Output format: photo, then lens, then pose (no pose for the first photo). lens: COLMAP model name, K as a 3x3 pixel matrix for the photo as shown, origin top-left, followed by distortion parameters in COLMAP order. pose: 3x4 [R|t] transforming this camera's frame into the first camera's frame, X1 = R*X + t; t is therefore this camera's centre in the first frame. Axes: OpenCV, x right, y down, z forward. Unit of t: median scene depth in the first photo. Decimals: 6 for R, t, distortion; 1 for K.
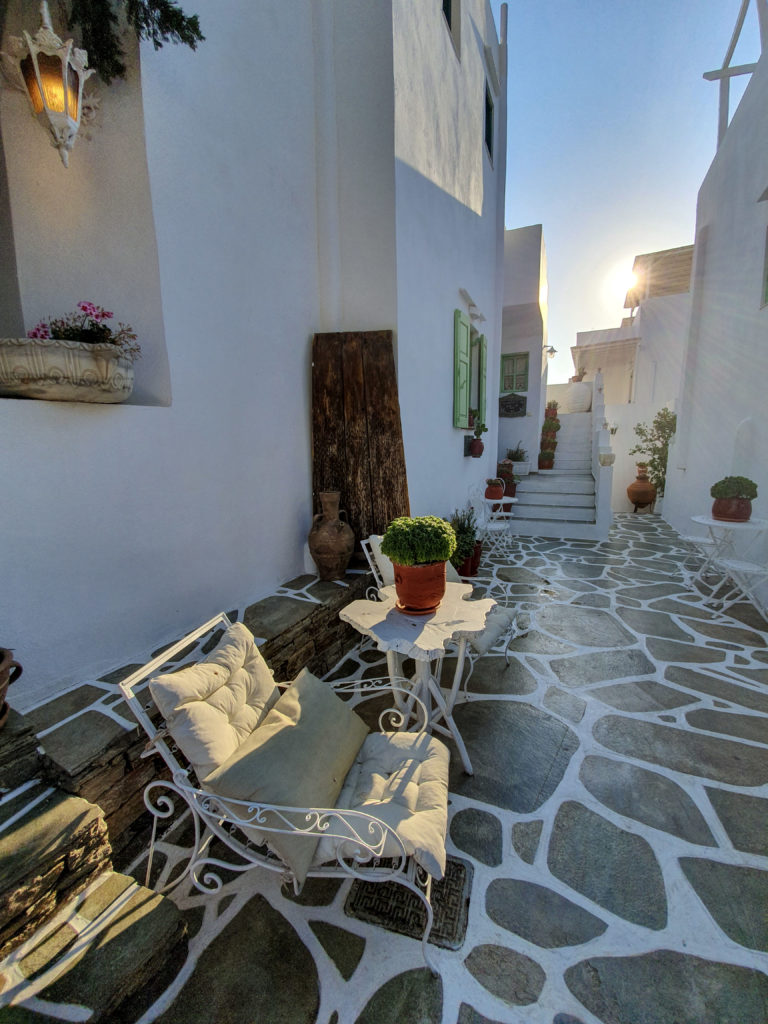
lens RADIAL K [[411.3, 0, 372.7], [0, 411.3, 511.7], [0, 0, 1]] dist [-0.018651, -0.004605]
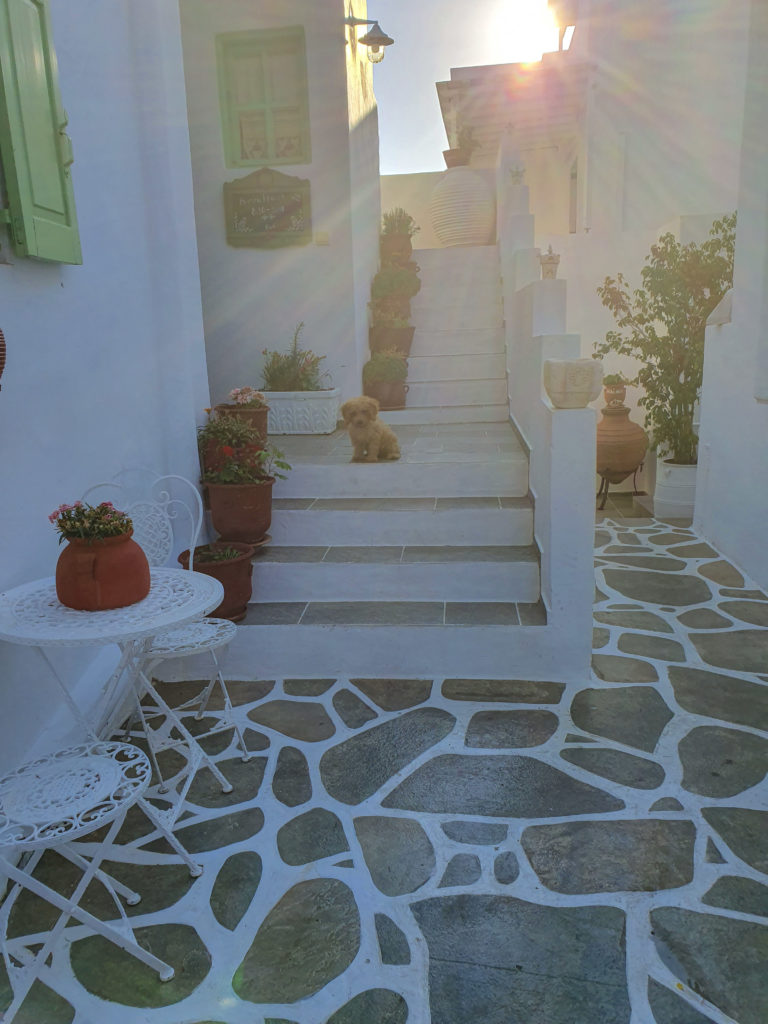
lens RADIAL K [[765.9, 0, 384.4], [0, 765.9, 514.1], [0, 0, 1]] dist [-0.009217, -0.005251]
pose [[0.939325, -0.091994, 0.330463, 0.196956], [0.073717, 0.994996, 0.067451, -0.057855], [-0.335014, -0.038997, 0.941406, 0.389739]]
